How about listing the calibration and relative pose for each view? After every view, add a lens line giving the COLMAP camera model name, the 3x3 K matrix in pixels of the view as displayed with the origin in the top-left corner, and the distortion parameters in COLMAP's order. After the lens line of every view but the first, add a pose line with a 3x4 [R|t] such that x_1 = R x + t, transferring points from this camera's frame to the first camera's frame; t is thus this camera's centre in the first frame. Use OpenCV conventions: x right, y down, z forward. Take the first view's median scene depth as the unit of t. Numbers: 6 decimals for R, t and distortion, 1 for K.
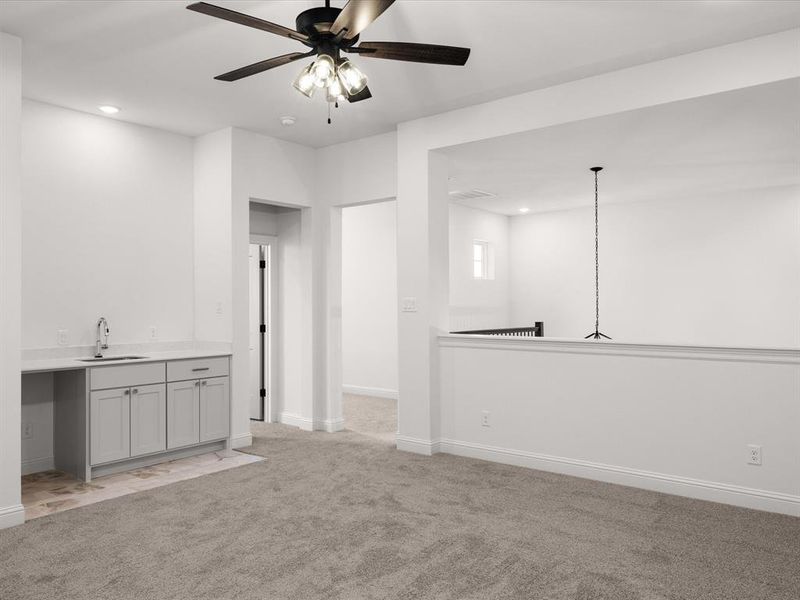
lens RADIAL K [[602.6, 0, 400.0], [0, 602.6, 300.0], [0, 0, 1]] dist [-0.001373, 0.001117]
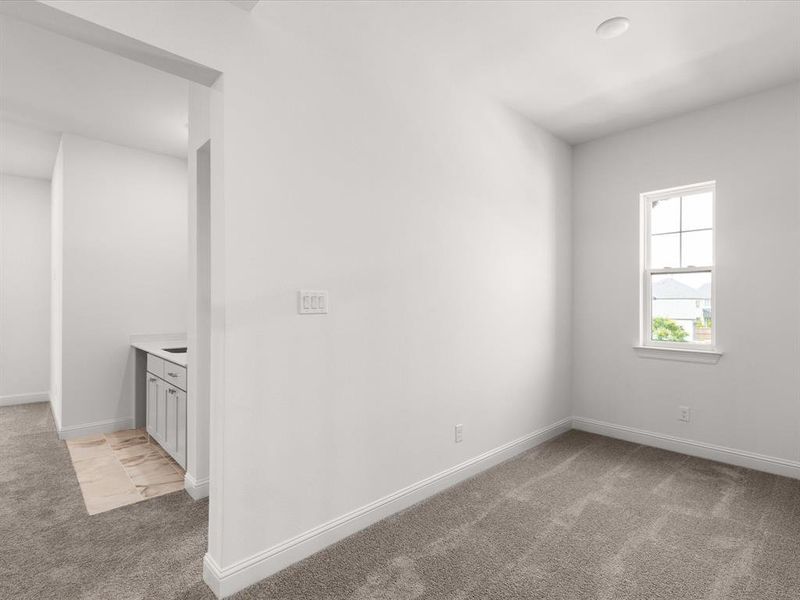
lens RADIAL K [[397.2, 0, 400.0], [0, 397.2, 300.0], [0, 0, 1]] dist [0.002720, -0.000149]
pose [[-0.141179, 0.004586, -0.989974, 0.209983], [0.013003, 0.999912, 0.002777, 0.003568], [0.989899, -0.012481, -0.141226, 1.460293]]
